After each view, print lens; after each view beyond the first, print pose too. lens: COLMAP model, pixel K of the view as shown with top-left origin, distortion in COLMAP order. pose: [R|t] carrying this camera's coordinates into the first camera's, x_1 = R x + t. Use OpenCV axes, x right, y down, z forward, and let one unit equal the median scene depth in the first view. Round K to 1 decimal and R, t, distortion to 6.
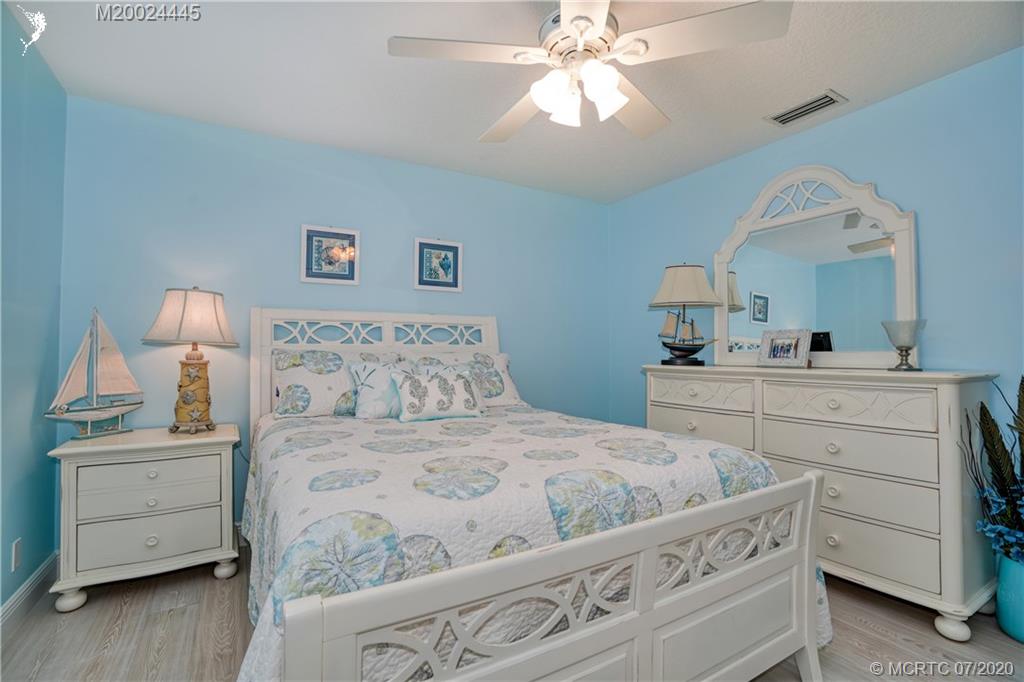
lens RADIAL K [[471.7, 0, 516.6], [0, 471.7, 338.6], [0, 0, 1]] dist [-0.042818, 0.006151]
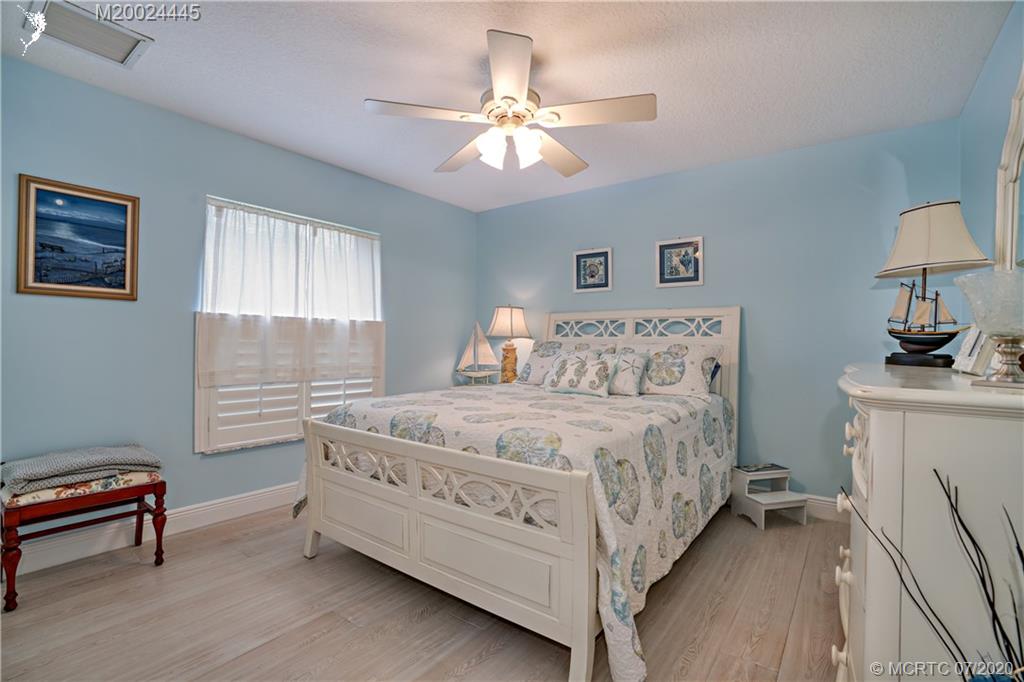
lens RADIAL K [[471.7, 0, 514.6], [0, 471.7, 342.0], [0, 0, 1]] dist [-0.042818, 0.006151]
pose [[0.392928, 0.000486, -0.919569, 0.707418], [0.015577, 0.999853, 0.007184, 0.011819], [0.919437, -0.017147, 0.392862, 0.252003]]
